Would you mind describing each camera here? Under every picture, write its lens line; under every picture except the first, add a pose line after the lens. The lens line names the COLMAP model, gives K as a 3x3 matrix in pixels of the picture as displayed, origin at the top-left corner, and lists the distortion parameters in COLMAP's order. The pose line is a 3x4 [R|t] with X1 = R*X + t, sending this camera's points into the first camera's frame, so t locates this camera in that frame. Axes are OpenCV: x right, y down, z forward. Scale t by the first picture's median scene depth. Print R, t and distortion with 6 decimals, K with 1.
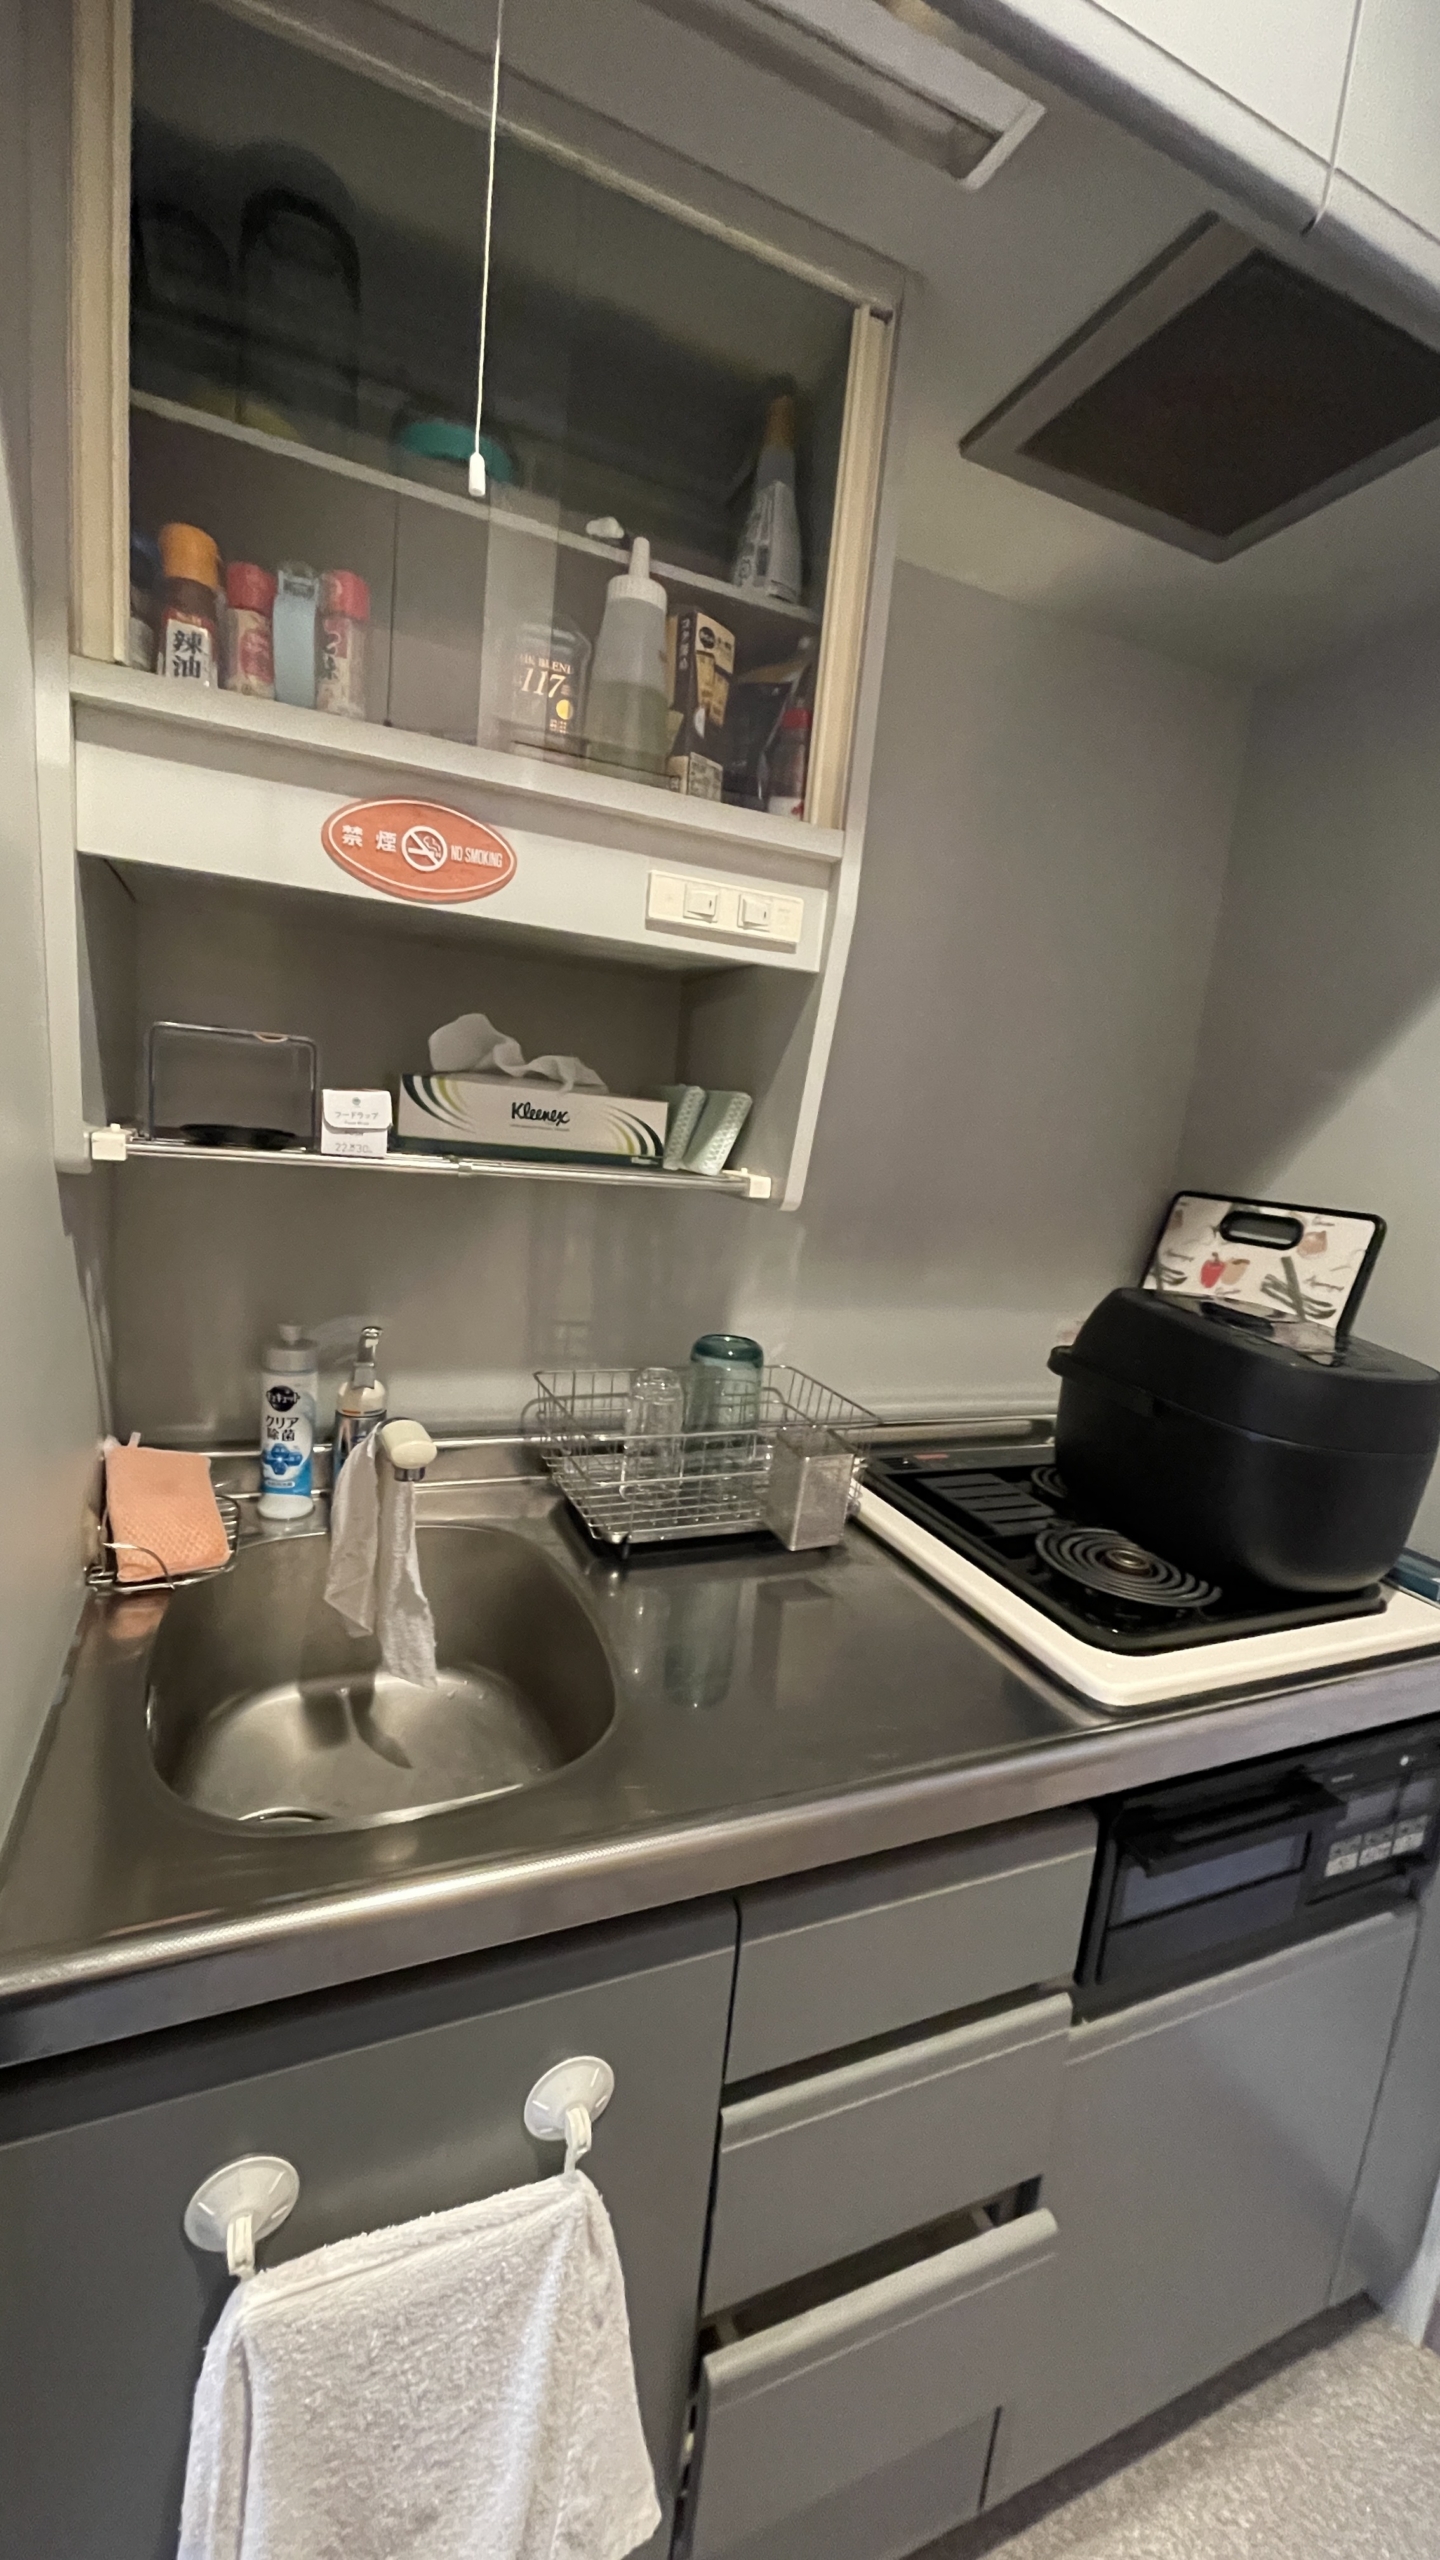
lens RADIAL K [[1026.1, 0, 719.7], [0, 1026.1, 1288.5], [0, 0, 1]] dist [-0.007086, 0.000059]
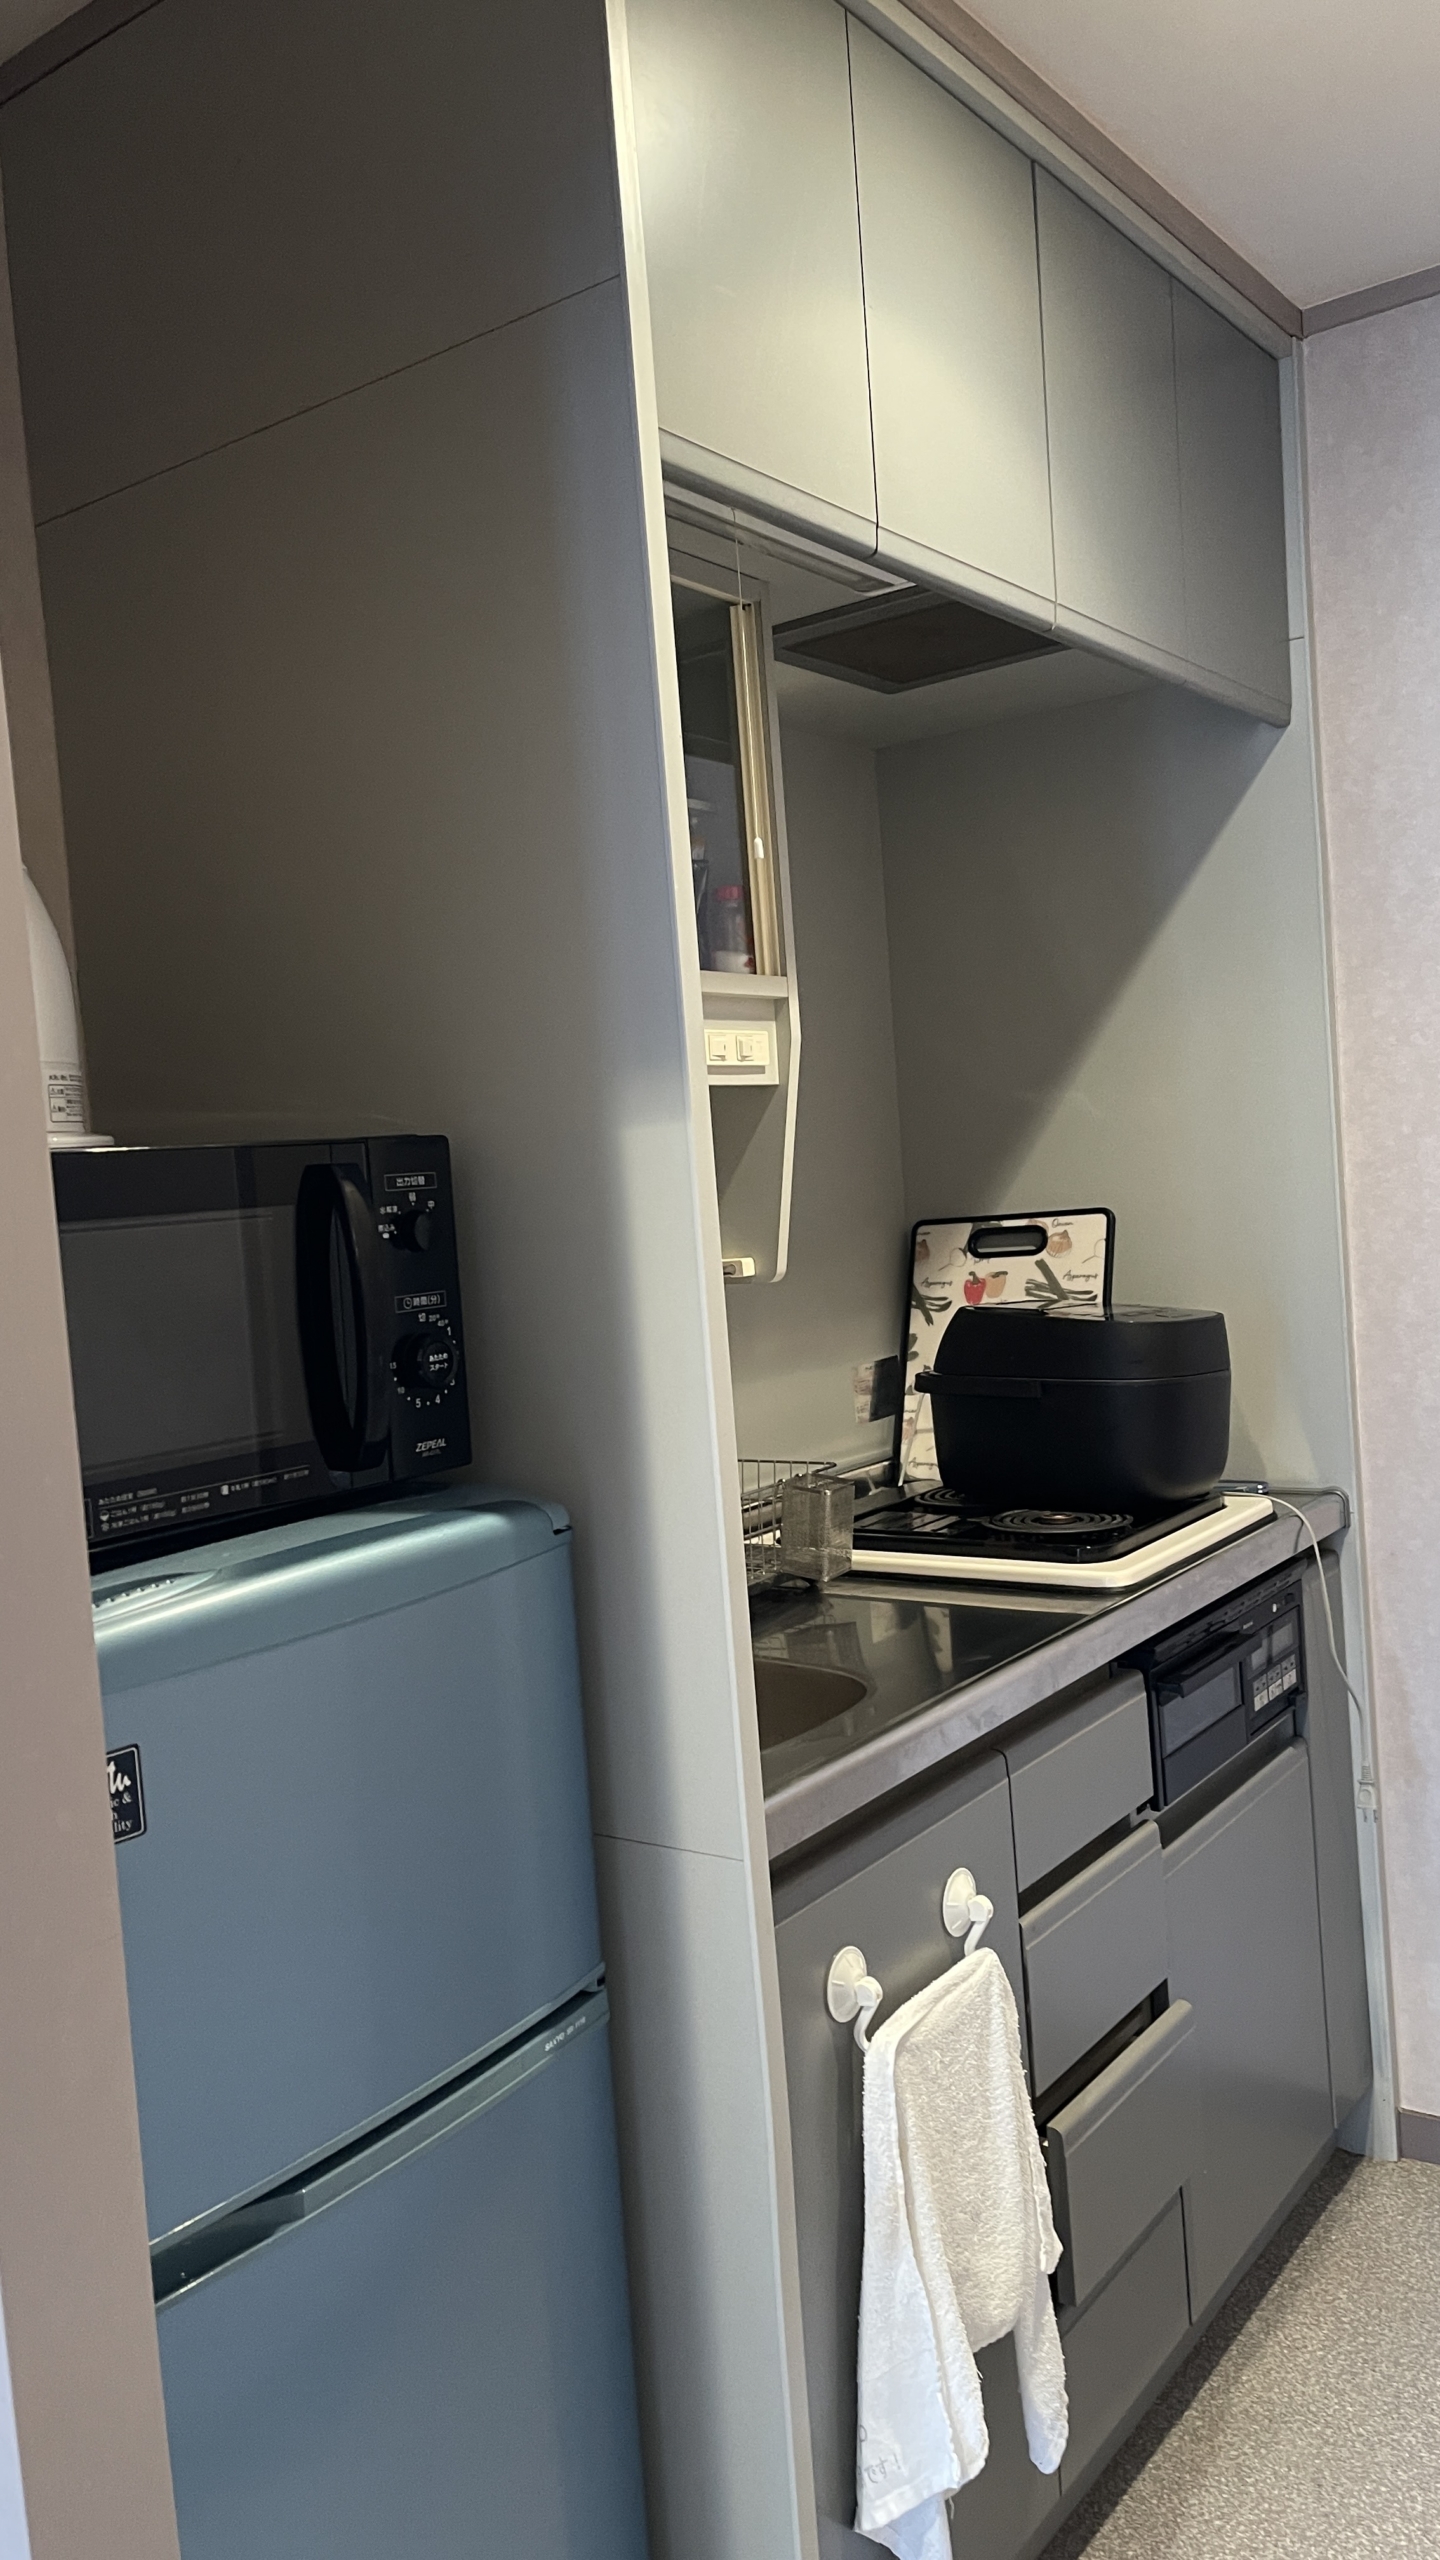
lens RADIAL K [[1945.3, 0, 718.2], [0, 1945.3, 1288.0], [0, 0, 1]] dist [0.099937, -0.131866]
pose [[0.845553, -0.185868, 0.500493, -1.170321], [0.241329, 0.969268, -0.047755, 0.021962], [-0.476236, 0.161163, 0.864422, -0.940924]]
